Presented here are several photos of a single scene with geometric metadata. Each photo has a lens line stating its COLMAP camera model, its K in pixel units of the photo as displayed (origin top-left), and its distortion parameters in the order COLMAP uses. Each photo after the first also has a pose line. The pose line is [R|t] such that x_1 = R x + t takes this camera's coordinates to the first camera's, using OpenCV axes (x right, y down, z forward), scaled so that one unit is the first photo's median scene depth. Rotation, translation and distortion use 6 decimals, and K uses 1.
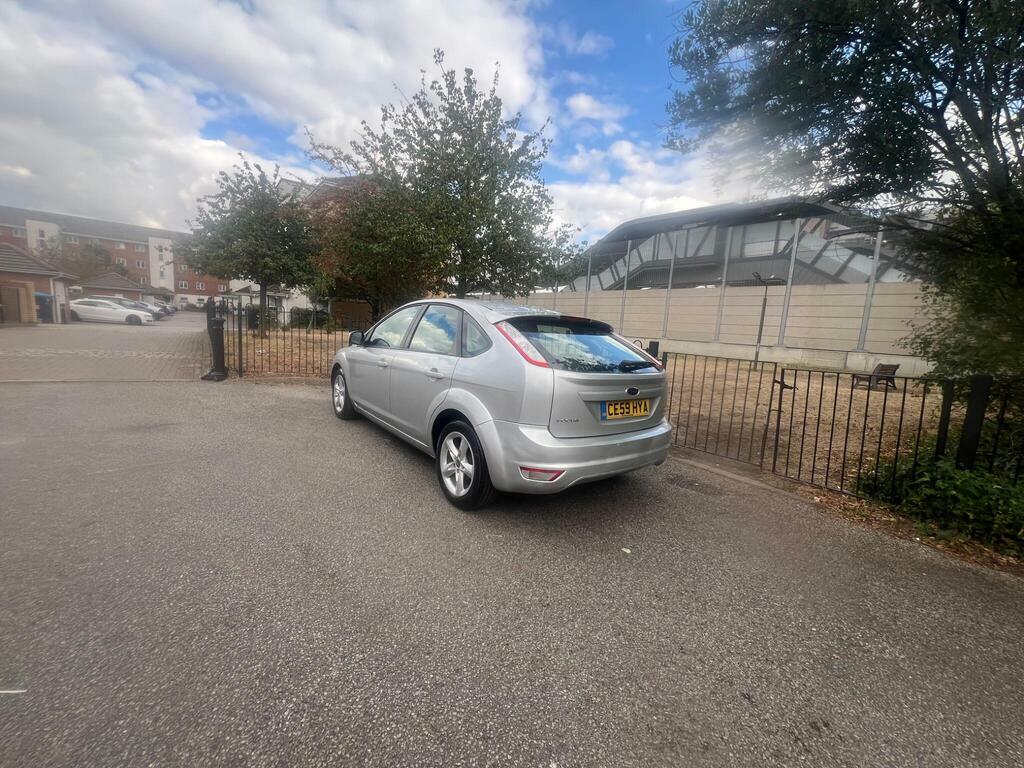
lens RADIAL K [[412.5, 0, 512.8], [0, 412.5, 385.9], [0, 0, 1]] dist [-0.007167, 0.000191]
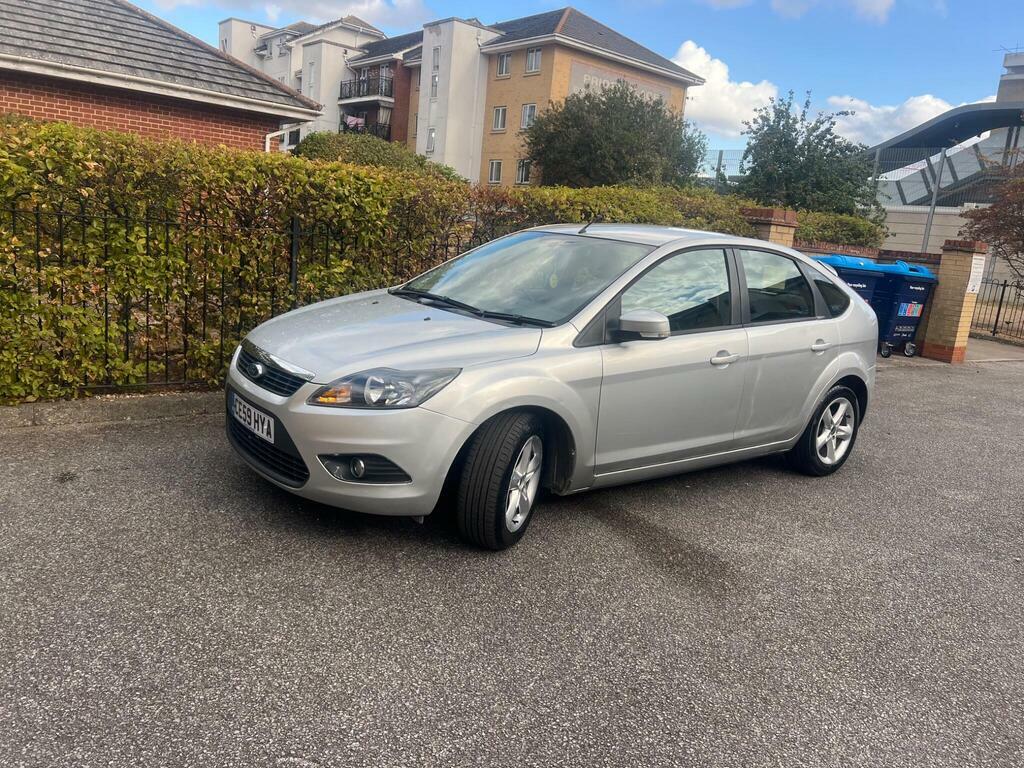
lens RADIAL K [[771.4, 0, 520.3], [0, 771.4, 381.1], [0, 0, 1]] dist [0.045296, -0.056158]
pose [[0.022289, -0.288160, 0.957323, -1.853713], [0.044911, 0.956883, 0.286982, -0.470733], [-0.998742, 0.036598, 0.034270, 1.691454]]
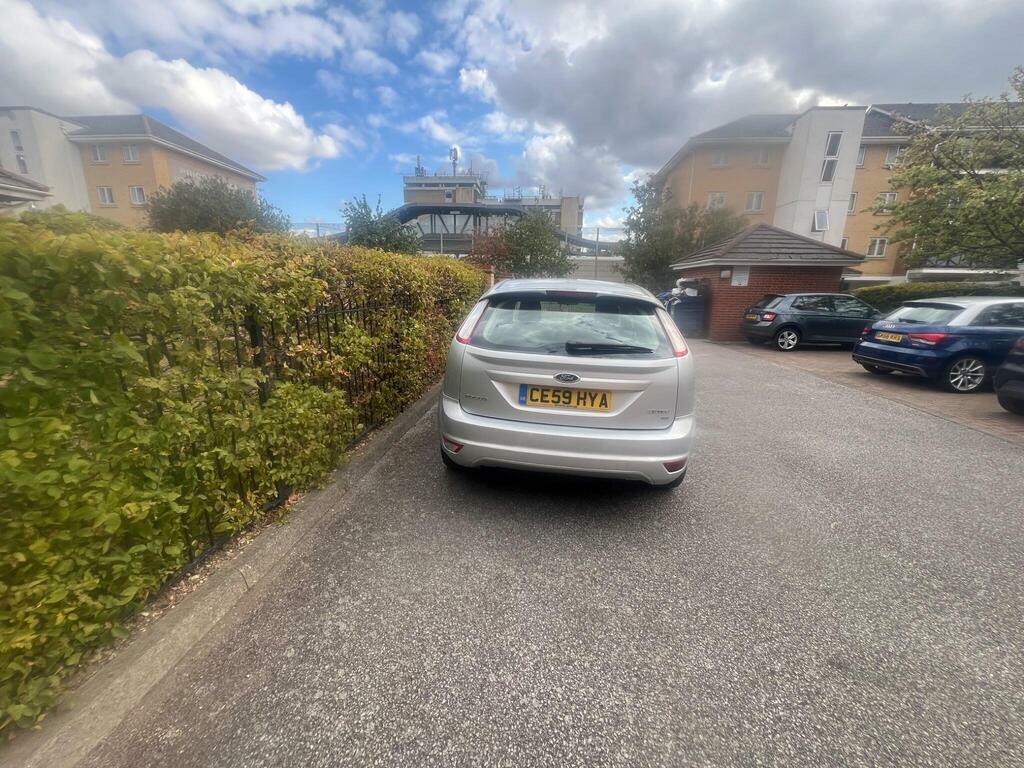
lens RADIAL K [[407.8, 0, 509.8], [0, 407.8, 386.1], [0, 0, 1]] dist [-0.005725, 0.000757]
pose [[-0.697123, -0.278313, 0.660728, -1.264966], [0.011726, 0.917030, 0.398645, -0.603018], [-0.716856, 0.285652, -0.636019, 2.985999]]
